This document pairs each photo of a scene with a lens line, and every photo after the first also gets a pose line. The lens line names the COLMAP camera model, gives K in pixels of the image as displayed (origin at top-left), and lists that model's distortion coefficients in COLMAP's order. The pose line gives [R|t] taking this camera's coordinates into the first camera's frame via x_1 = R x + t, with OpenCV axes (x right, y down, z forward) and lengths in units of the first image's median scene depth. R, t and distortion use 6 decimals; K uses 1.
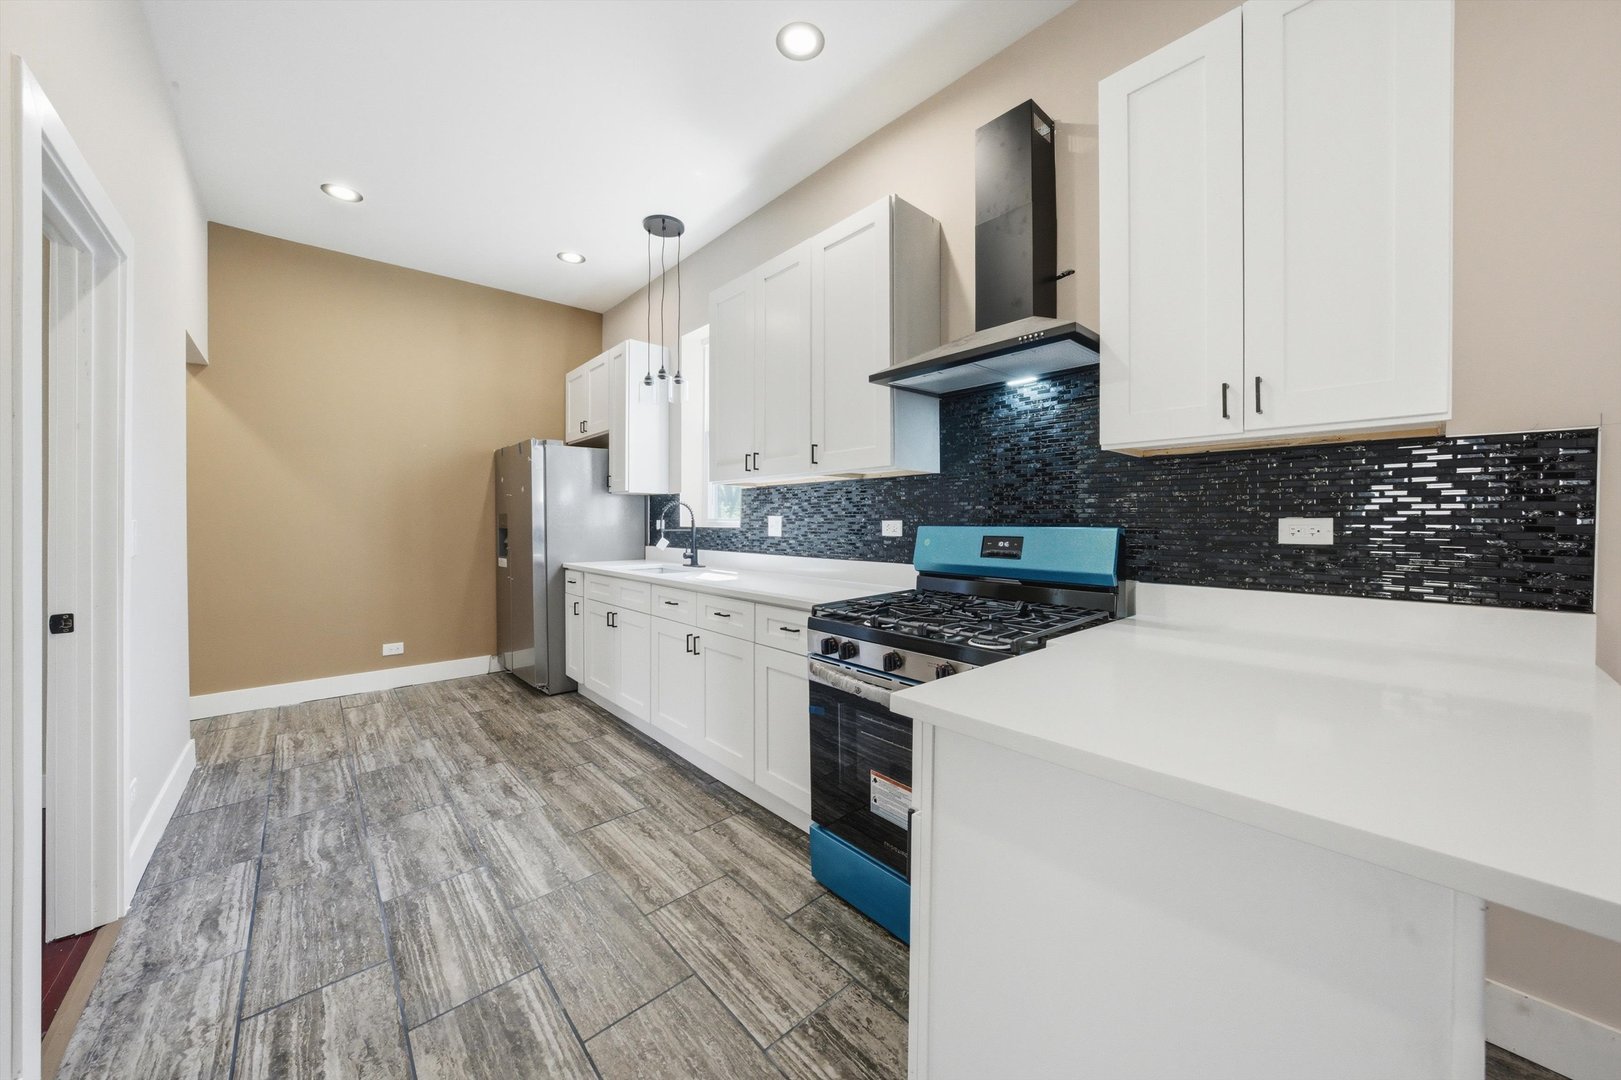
lens RADIAL K [[560.2, 0, 825.1], [0, 560.2, 514.9], [0, 0, 1]] dist [-0.000297, -0.000017]
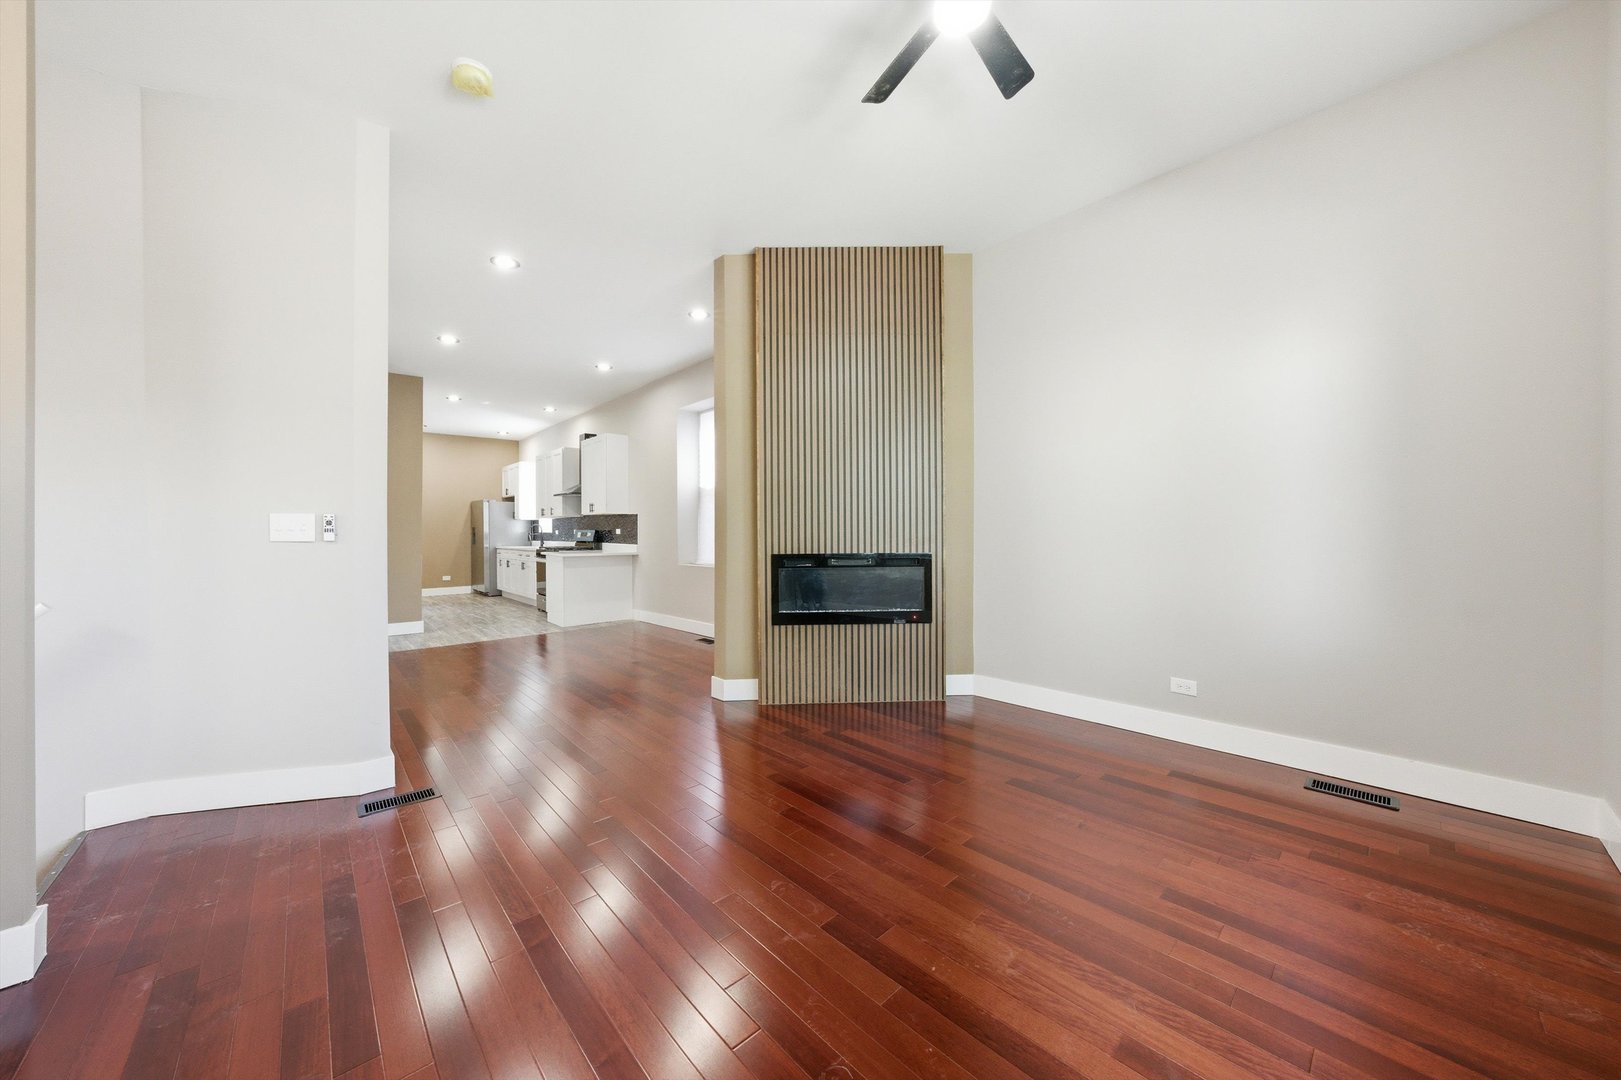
lens RADIAL K [[560.2, 0, 817.0], [0, 560.2, 540.0], [0, 0, 1]] dist [-0.000297, -0.000017]
pose [[0.999984, 0.001324, 0.005429, 1.183204], [-0.001408, 0.999880, 0.015432, 0.014368], [-0.005407, -0.015439, 0.999866, -1.890812]]
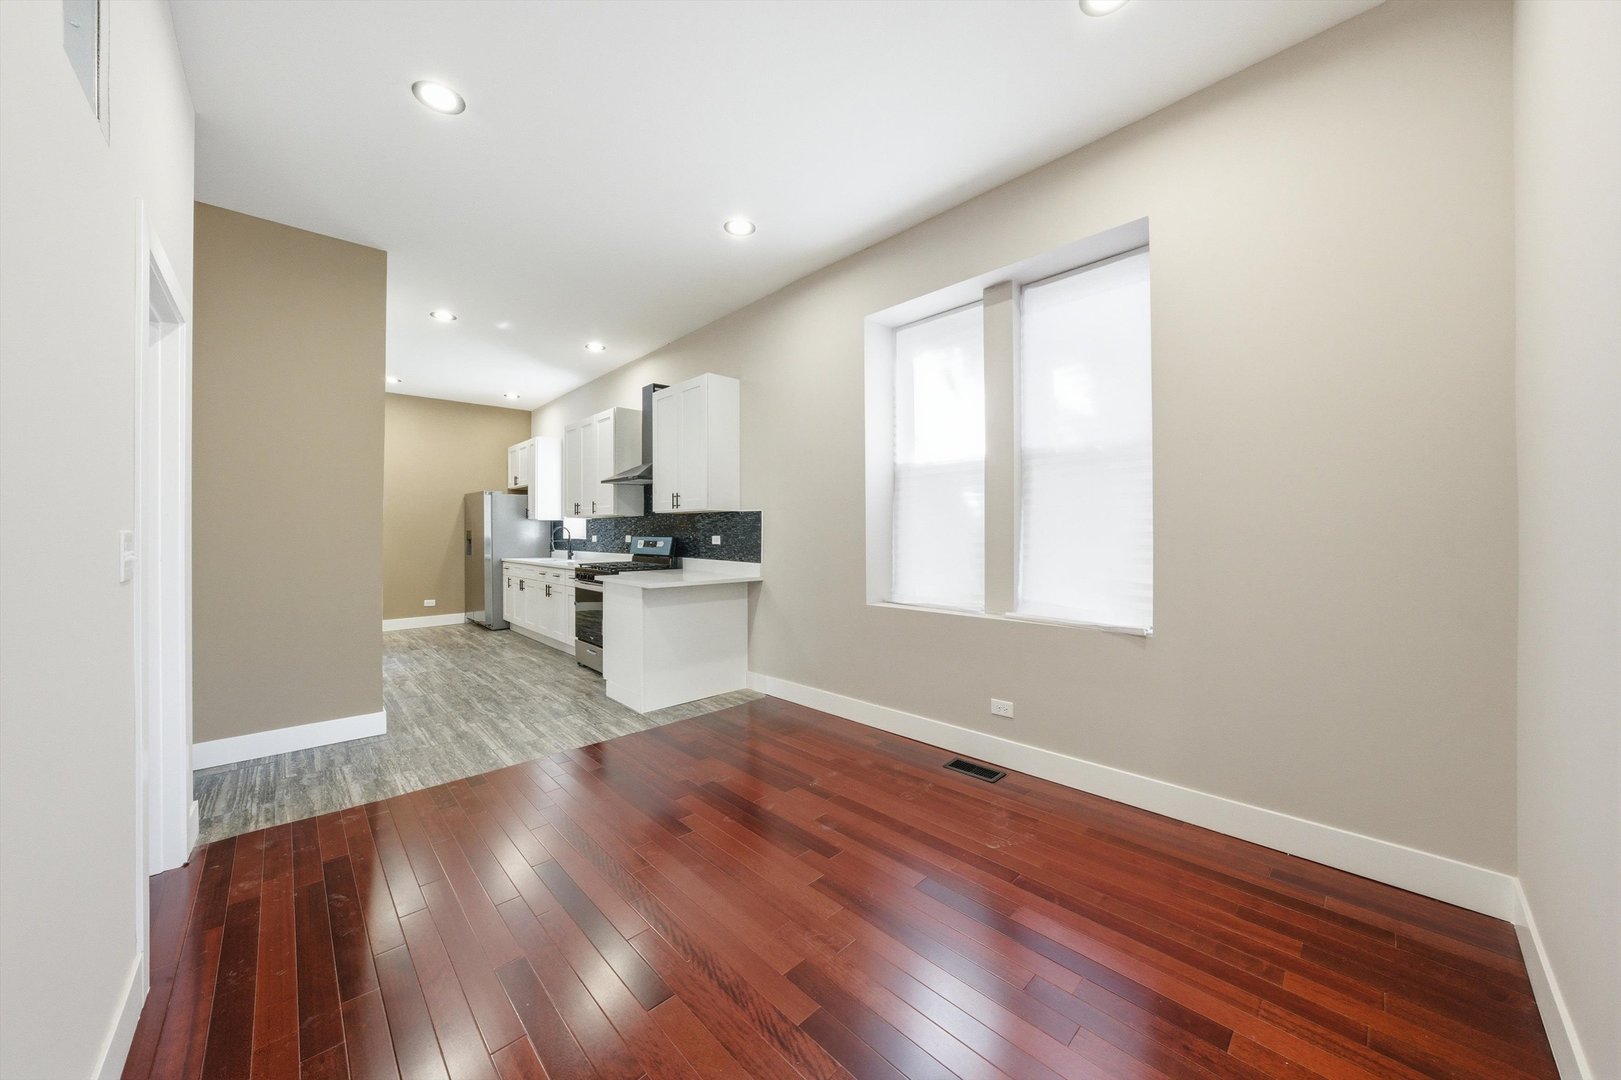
lens RADIAL K [[560.2, 0, 809.7], [0, 560.2, 536.0], [0, 0, 1]] dist [-0.000297, -0.000017]
pose [[0.999829, 0.003367, 0.018200, 0.589882], [-0.003515, 0.999961, 0.008100, -0.006599], [-0.018172, -0.008162, 0.999802, -0.990428]]
